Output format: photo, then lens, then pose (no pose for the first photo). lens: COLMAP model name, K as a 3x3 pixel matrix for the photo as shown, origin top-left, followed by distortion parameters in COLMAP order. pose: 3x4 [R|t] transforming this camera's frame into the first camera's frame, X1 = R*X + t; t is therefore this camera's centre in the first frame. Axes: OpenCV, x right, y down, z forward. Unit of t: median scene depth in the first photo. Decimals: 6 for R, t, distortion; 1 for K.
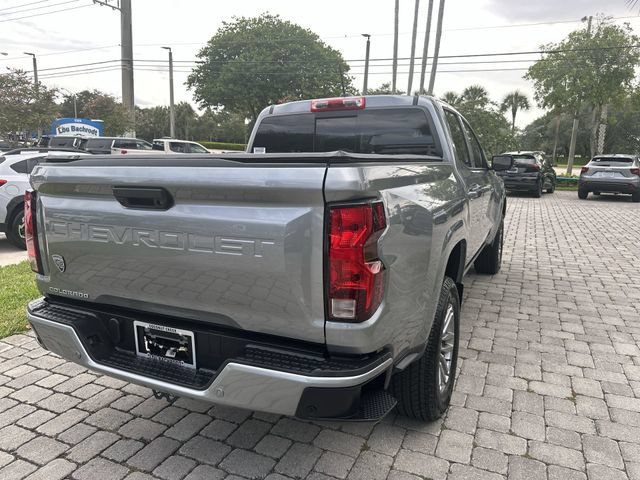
lens RADIAL K [[456.5, 0, 319.1], [0, 456.5, 224.0], [0, 0, 1]] dist [0.001453, -0.008363]
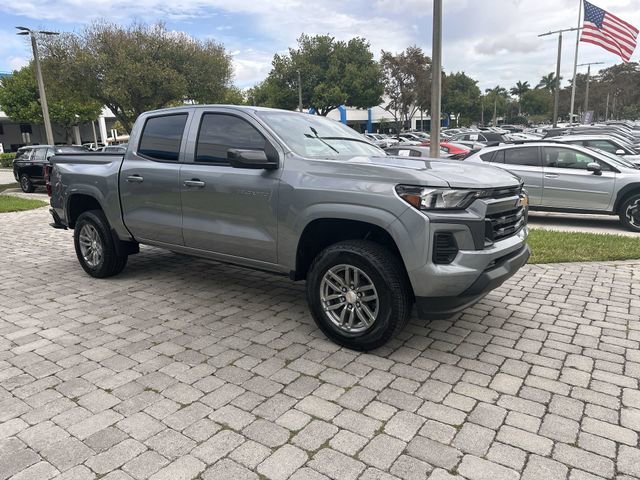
lens RADIAL K [[451.2, 0, 318.8], [0, 451.2, 227.2], [0, 0, 1]] dist [0.062764, -0.087960]
pose [[-0.179769, 0.160925, -0.970457, 0.971658], [-0.128629, 0.974213, 0.185375, -0.151959], [0.975263, 0.158154, -0.154434, 1.079759]]
